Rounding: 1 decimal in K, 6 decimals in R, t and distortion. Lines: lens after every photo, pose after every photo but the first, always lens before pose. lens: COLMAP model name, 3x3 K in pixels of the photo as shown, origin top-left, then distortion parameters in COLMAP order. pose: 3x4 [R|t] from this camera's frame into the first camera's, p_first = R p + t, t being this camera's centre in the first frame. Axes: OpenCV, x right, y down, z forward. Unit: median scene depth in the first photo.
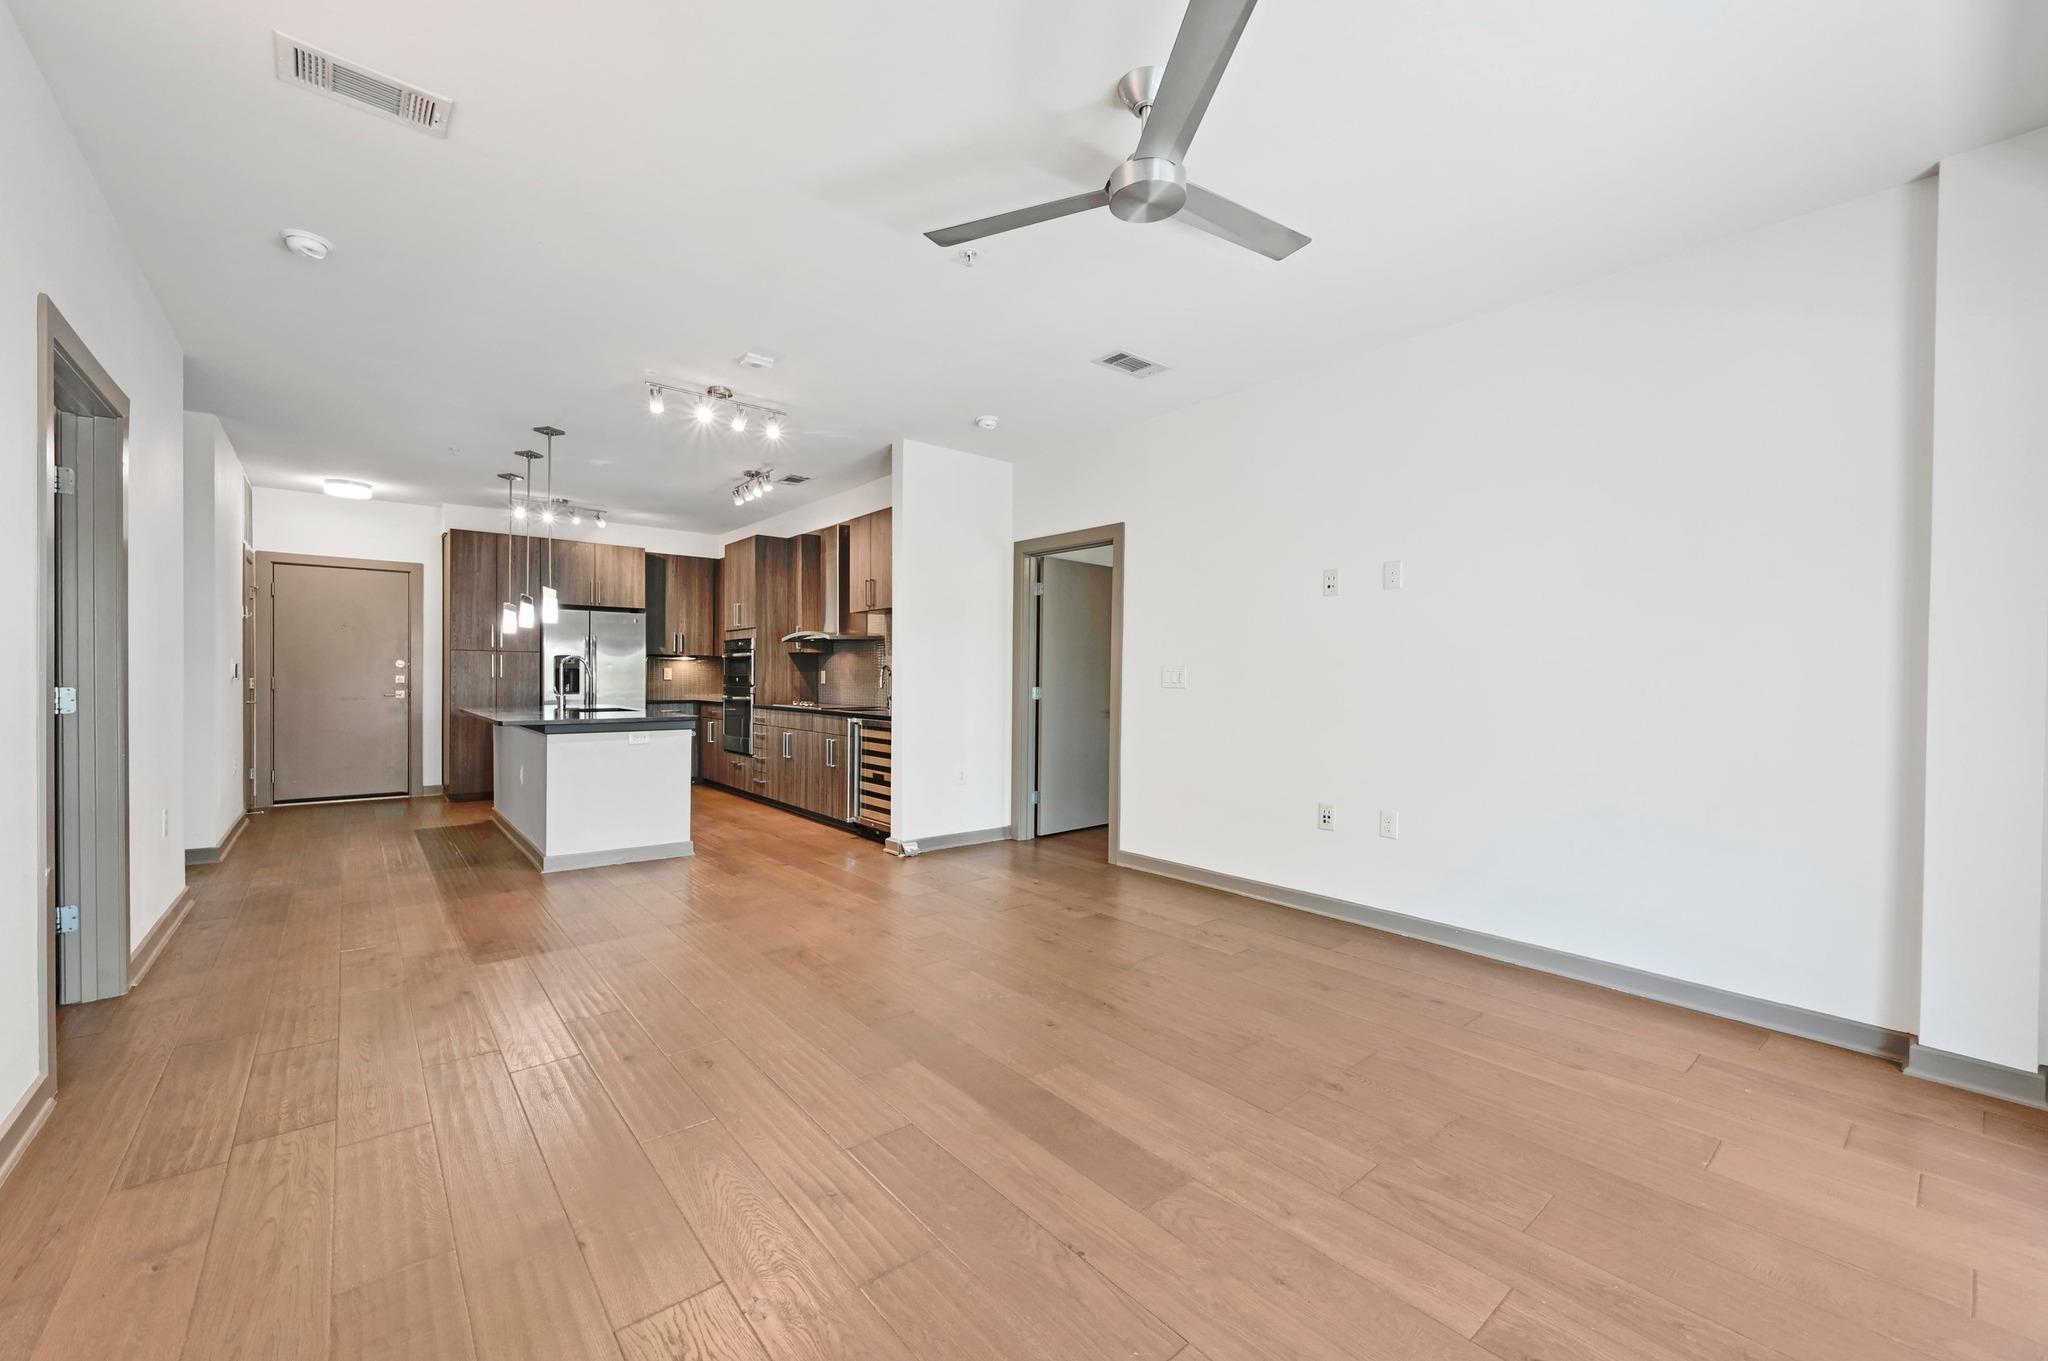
lens RADIAL K [[826.0, 0, 1026.0], [0, 826.0, 673.8], [0, 0, 1]] dist [-0.001589, -0.000193]
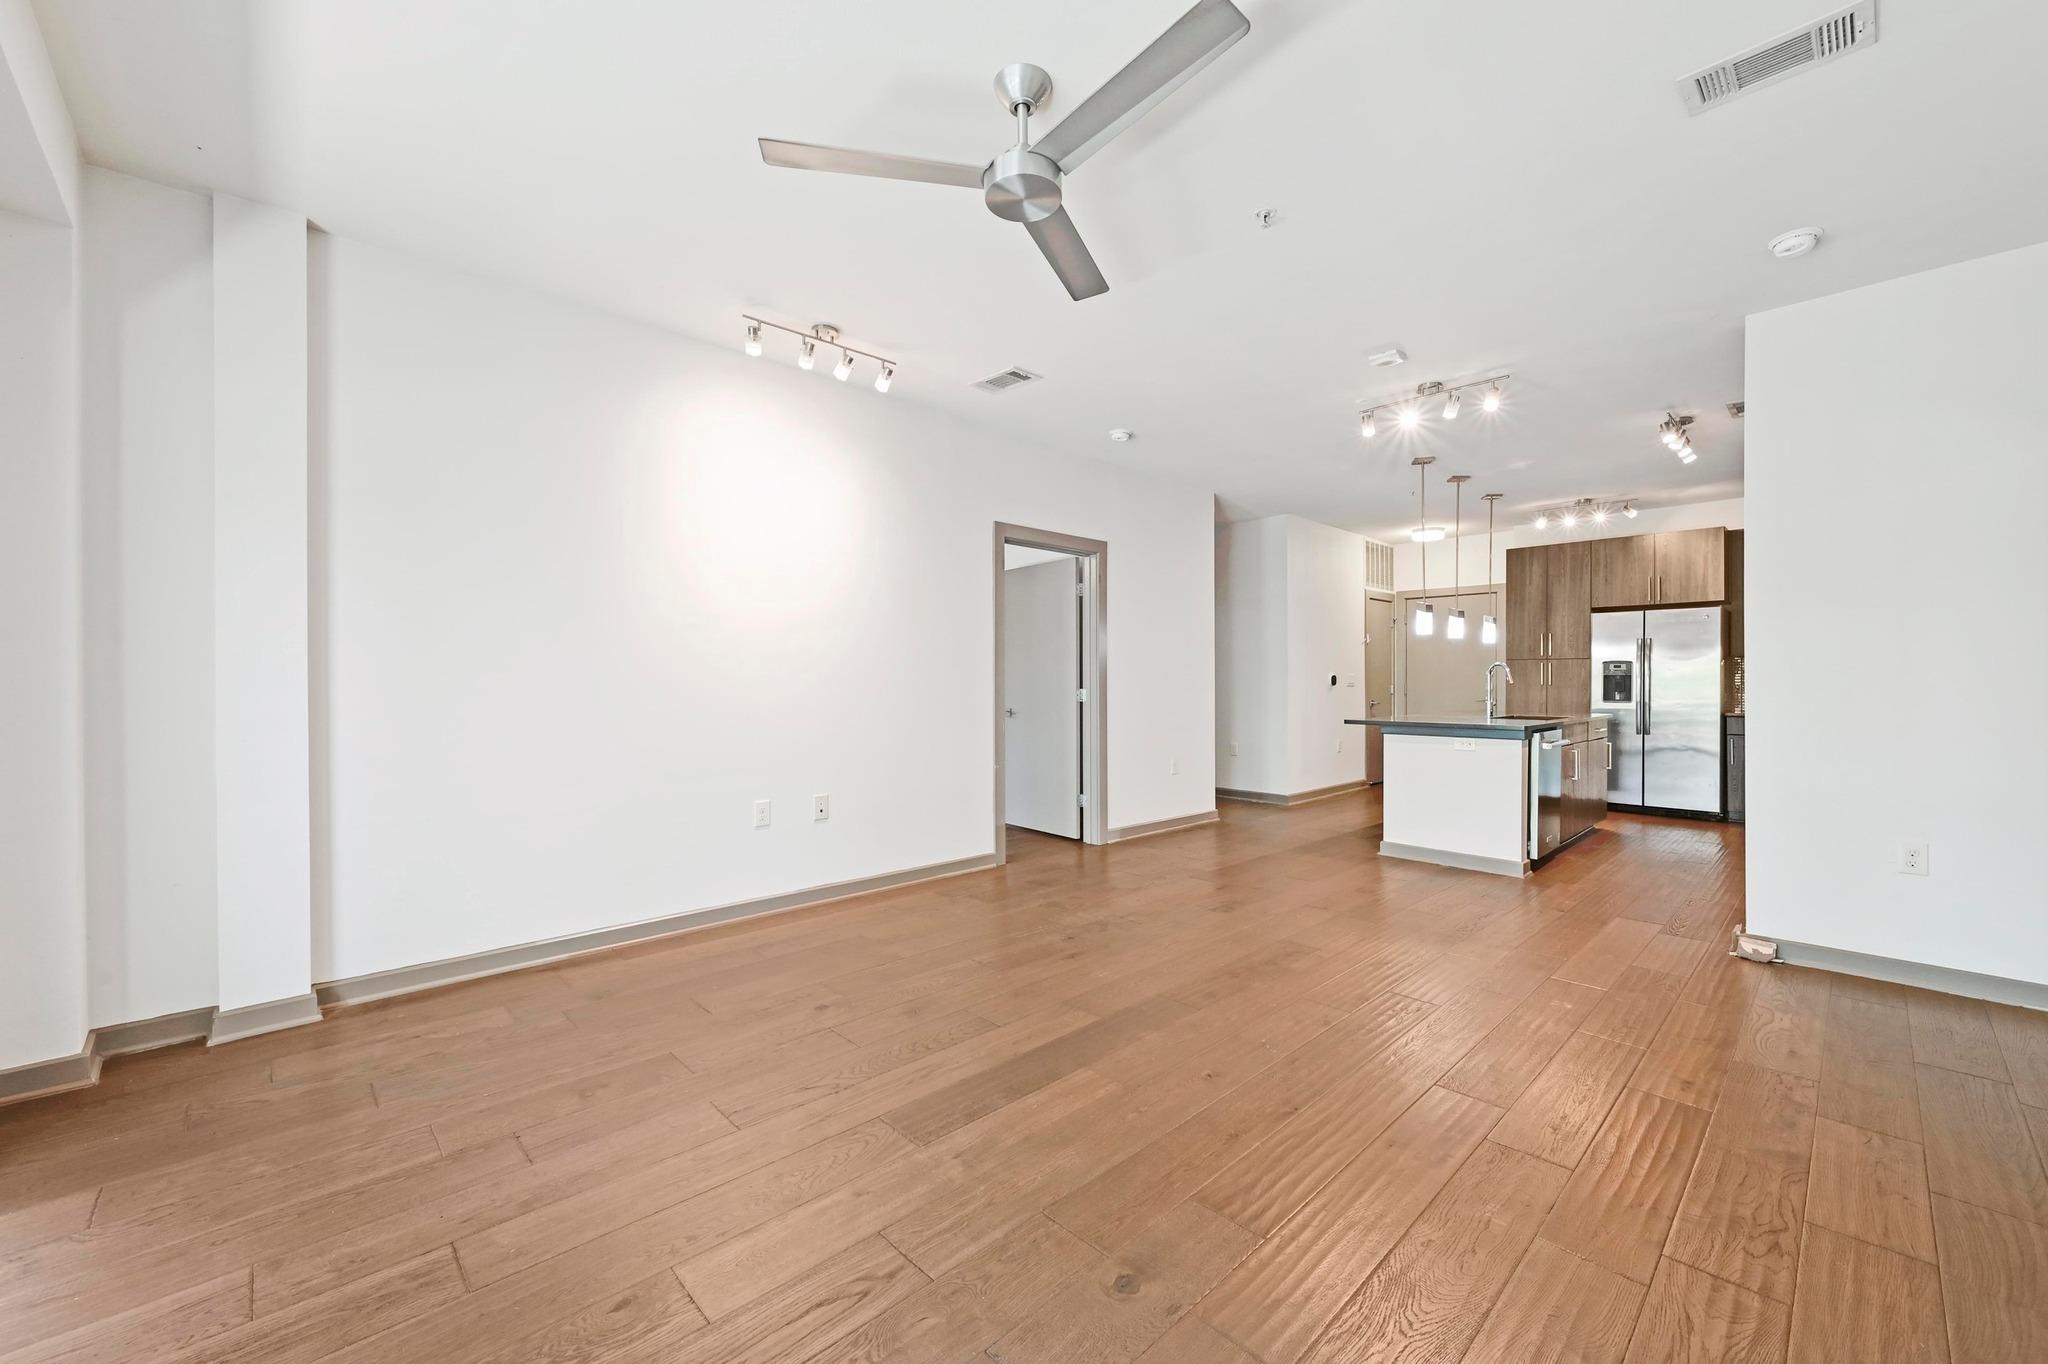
lens RADIAL K [[813.3, 0, 1021.9], [0, 813.3, 688.7], [0, 0, 1]] dist [0.001218, 0.000006]
pose [[0.049979, 0.003353, -0.998745, 0.365283], [0.004494, 0.999983, 0.003582, 0.003221], [0.998740, -0.004667, 0.049963, 0.312187]]
